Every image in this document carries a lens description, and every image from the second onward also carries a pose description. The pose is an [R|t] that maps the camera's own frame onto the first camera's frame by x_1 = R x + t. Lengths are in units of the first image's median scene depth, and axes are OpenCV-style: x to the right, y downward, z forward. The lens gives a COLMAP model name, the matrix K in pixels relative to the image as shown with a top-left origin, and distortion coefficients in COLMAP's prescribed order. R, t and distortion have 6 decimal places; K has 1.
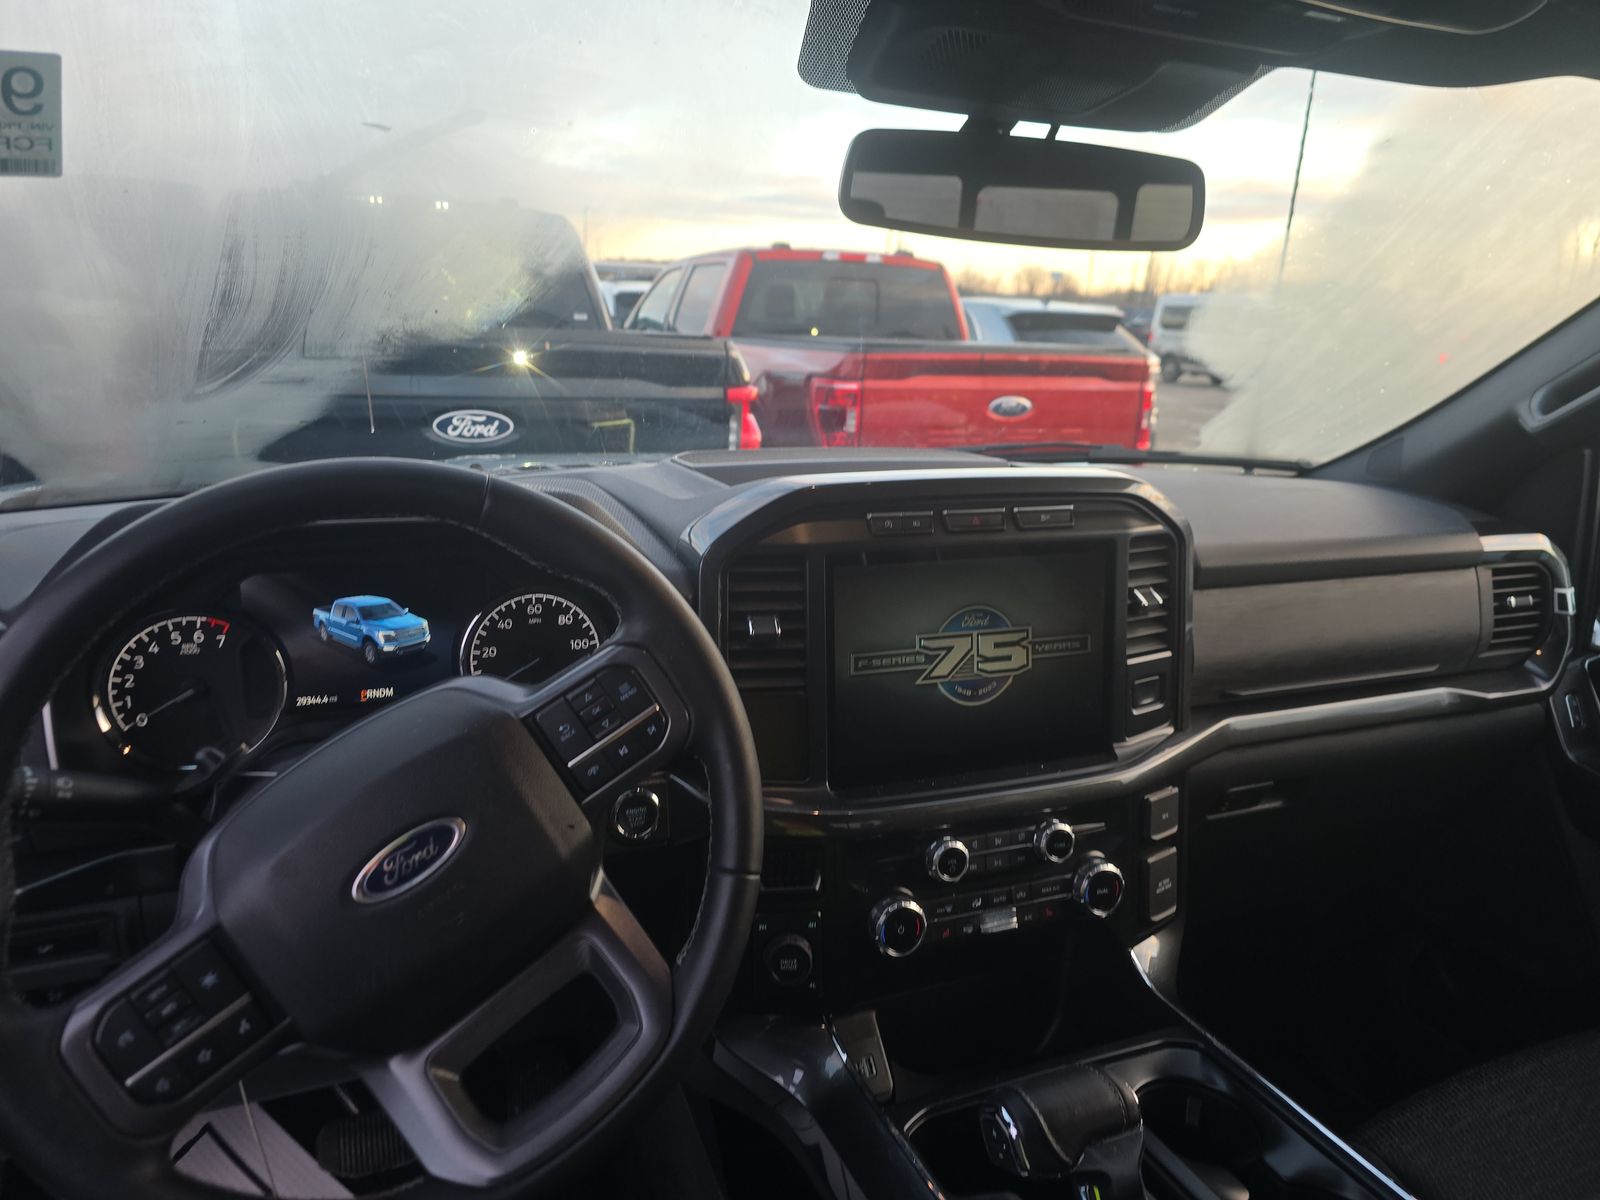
lens RADIAL K [[1069.9, 0, 800.0], [0, 1069.9, 600.0], [0, 0, 1]] dist [0.047624, -0.046034]
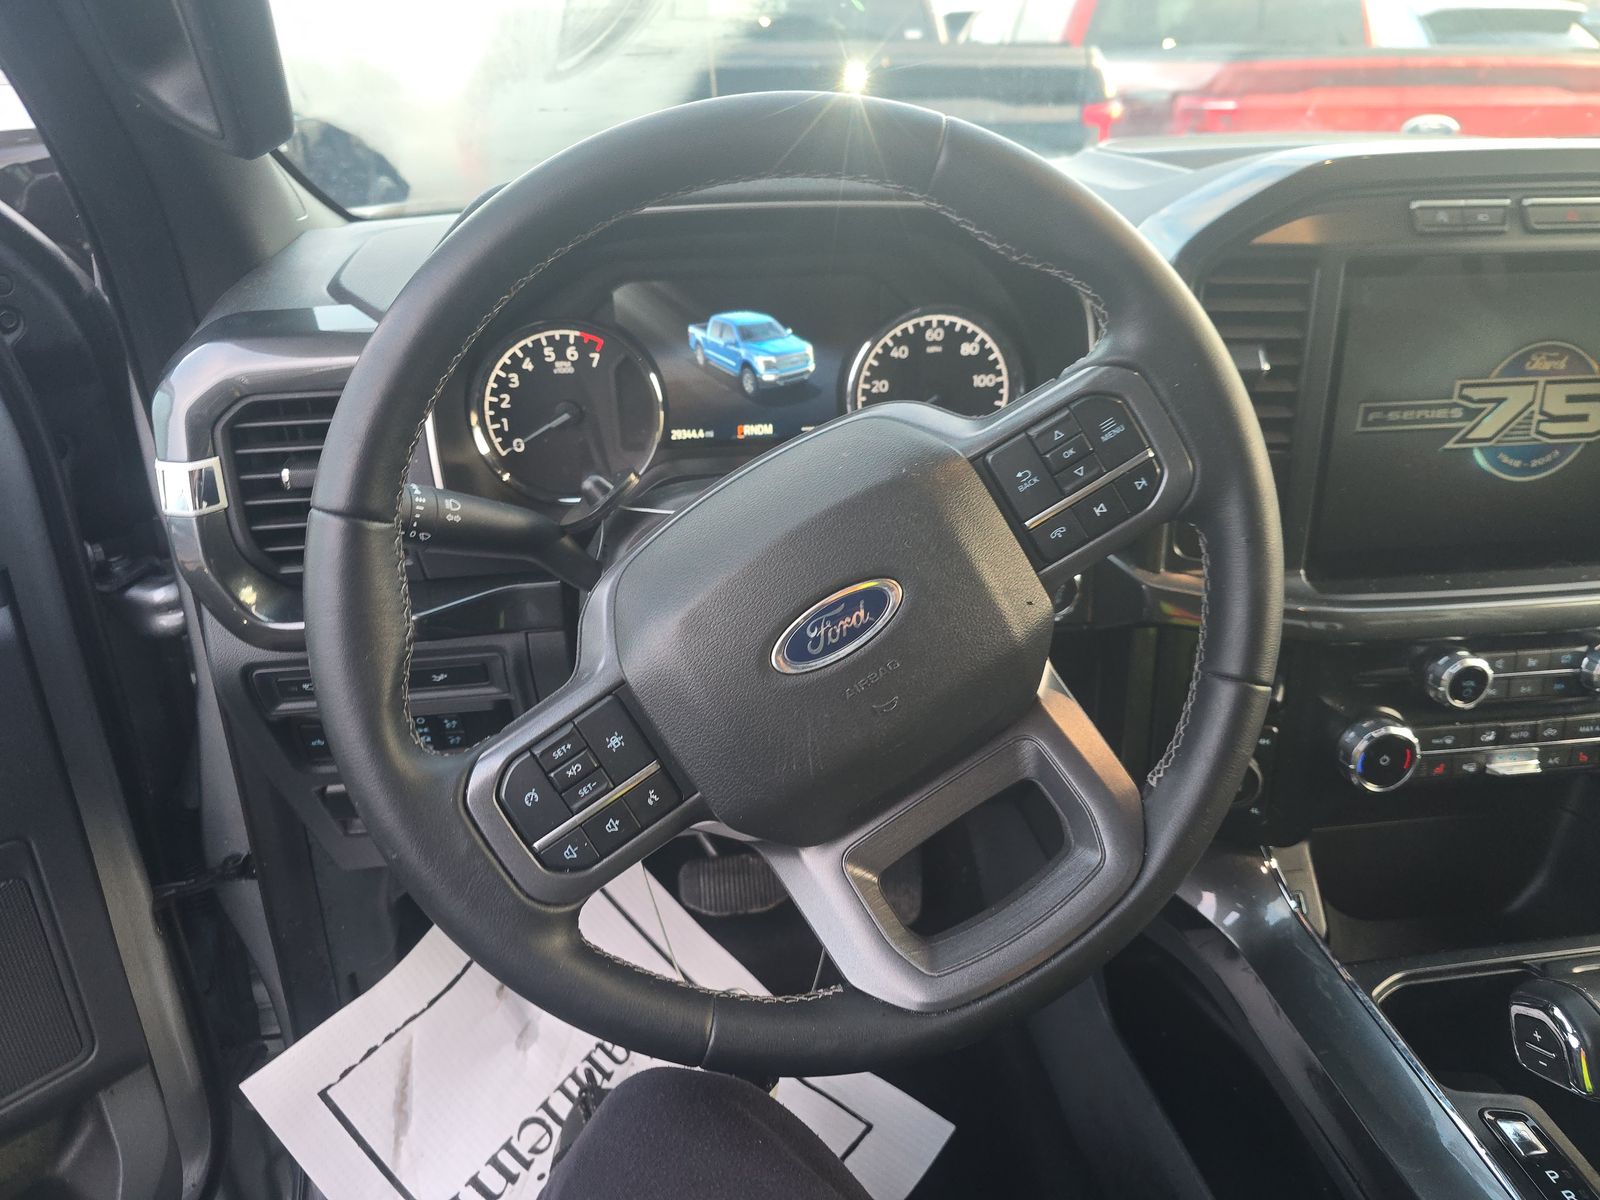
lens RADIAL K [[1059.7, 0, 800.0], [0, 1059.7, 600.0], [0, 0, 1]] dist [0.056512, -0.083184]
pose [[0.964147, 0.081999, -0.252381, -0.132531], [-0.026973, 0.976418, 0.214197, 0.037293], [0.263994, -0.199710, 0.943622, 0.175631]]
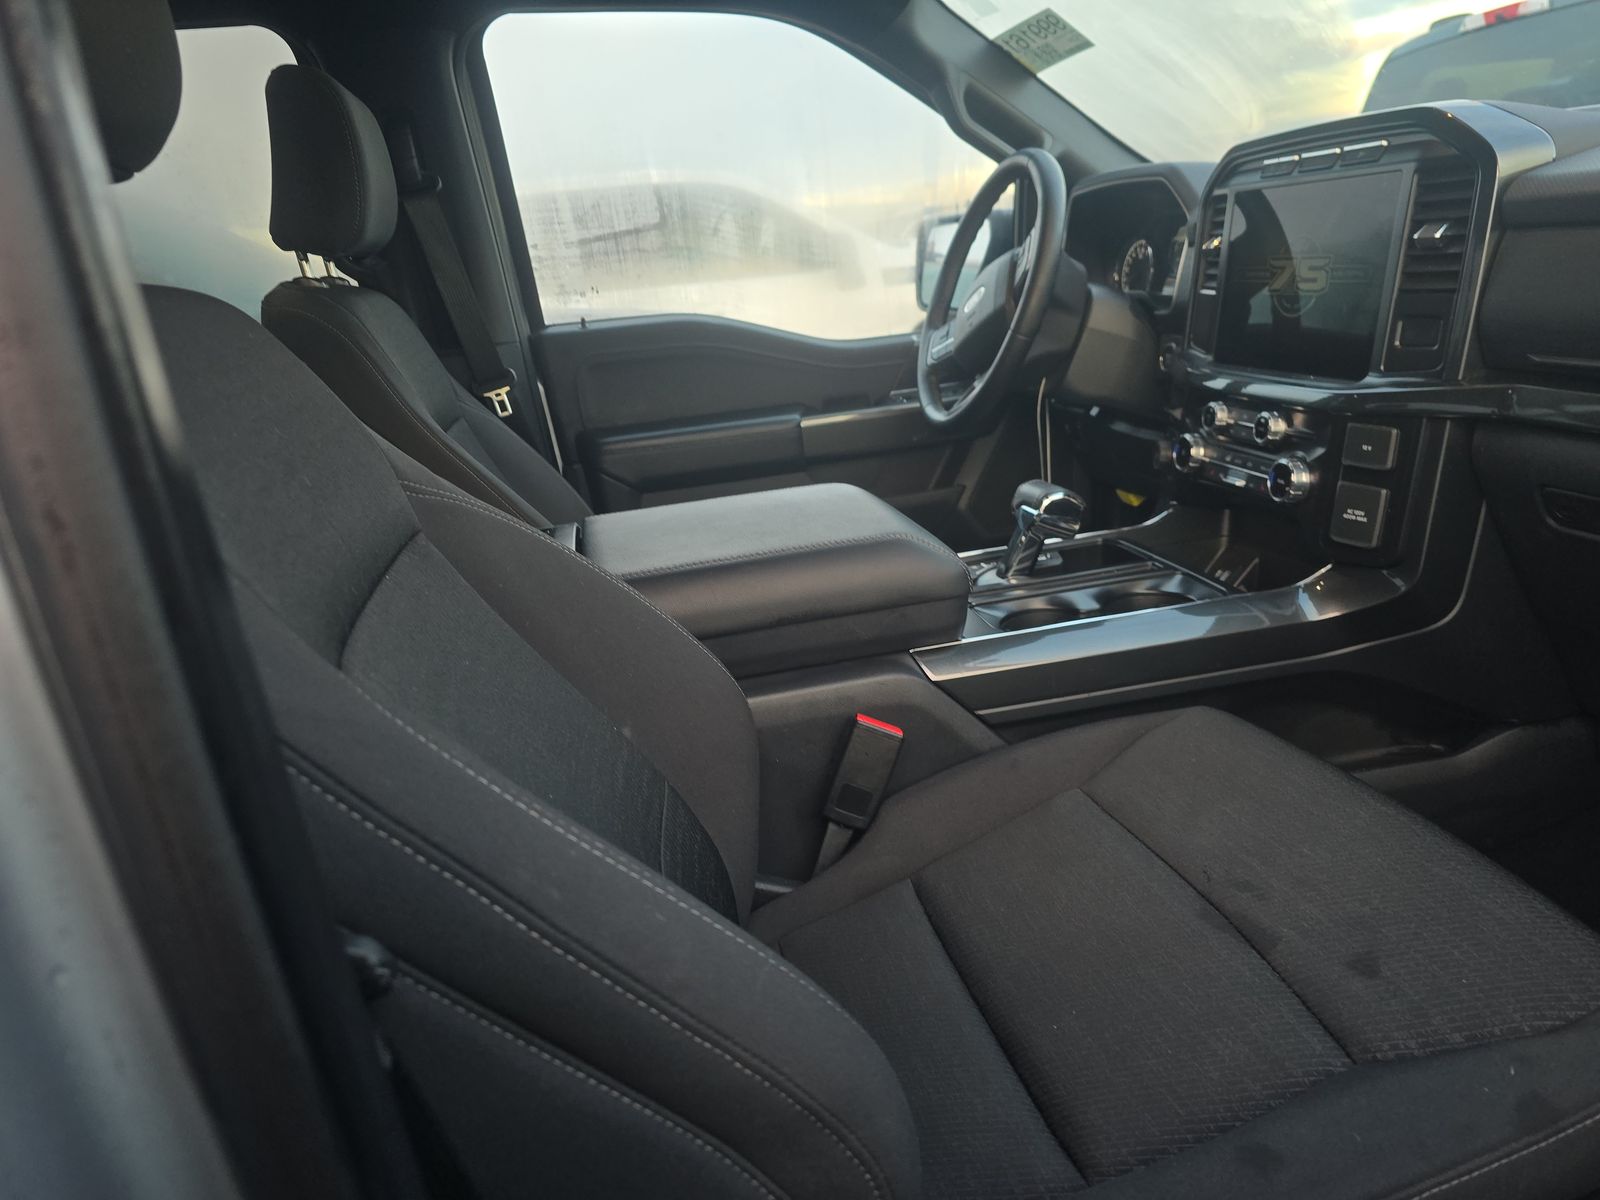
lens RADIAL K [[1041.5, 0, 788.3], [0, 1041.5, 594.1], [0, 0, 1]] dist [0.044234, -0.079665]
pose [[-0.211562, 0.294733, -0.931866, 1.675563], [-0.121567, 0.938108, 0.324307, 0.082376], [0.969775, 0.181896, -0.162639, 0.741065]]
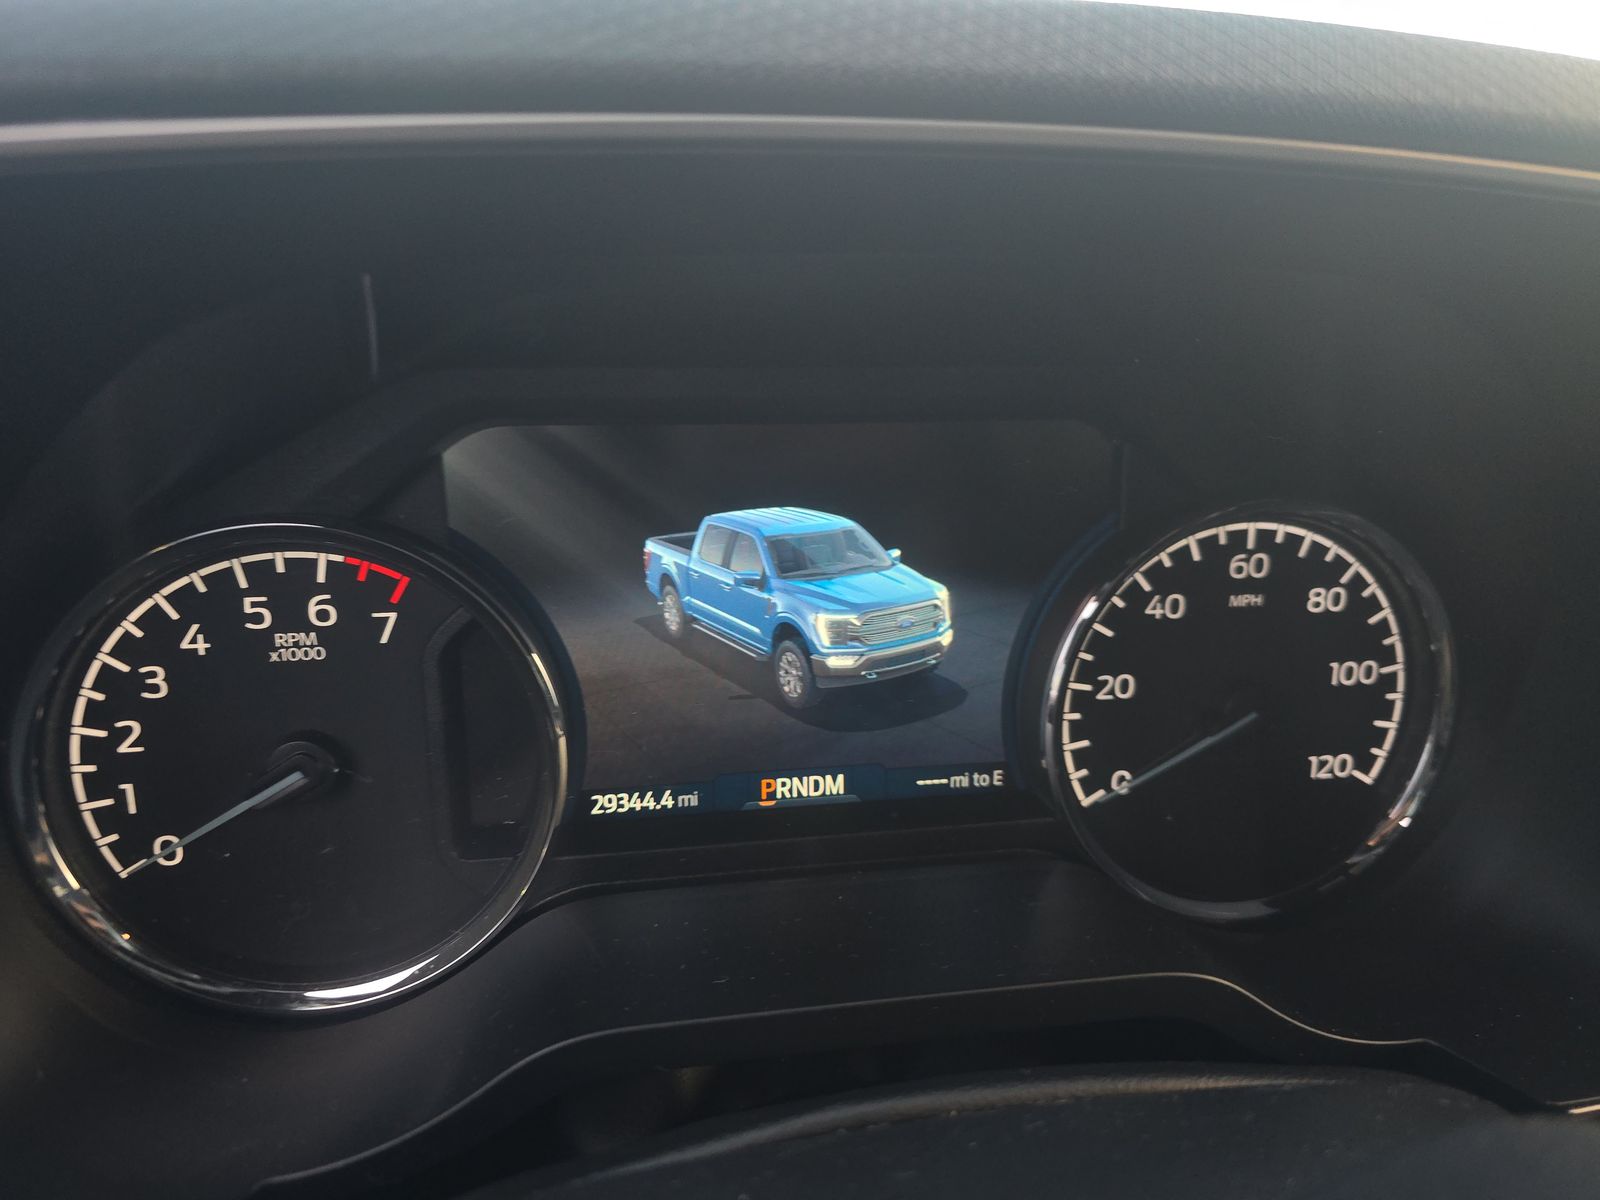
lens RADIAL K [[1041.5, 0, 788.3], [0, 1041.5, 594.1], [0, 0, 1]] dist [0.044234, -0.079665]
pose [[0.976259, 0.061500, -0.207694, -0.338974], [-0.045352, 0.995630, 0.081639, -0.002992], [0.211807, -0.070282, 0.974781, 0.690703]]
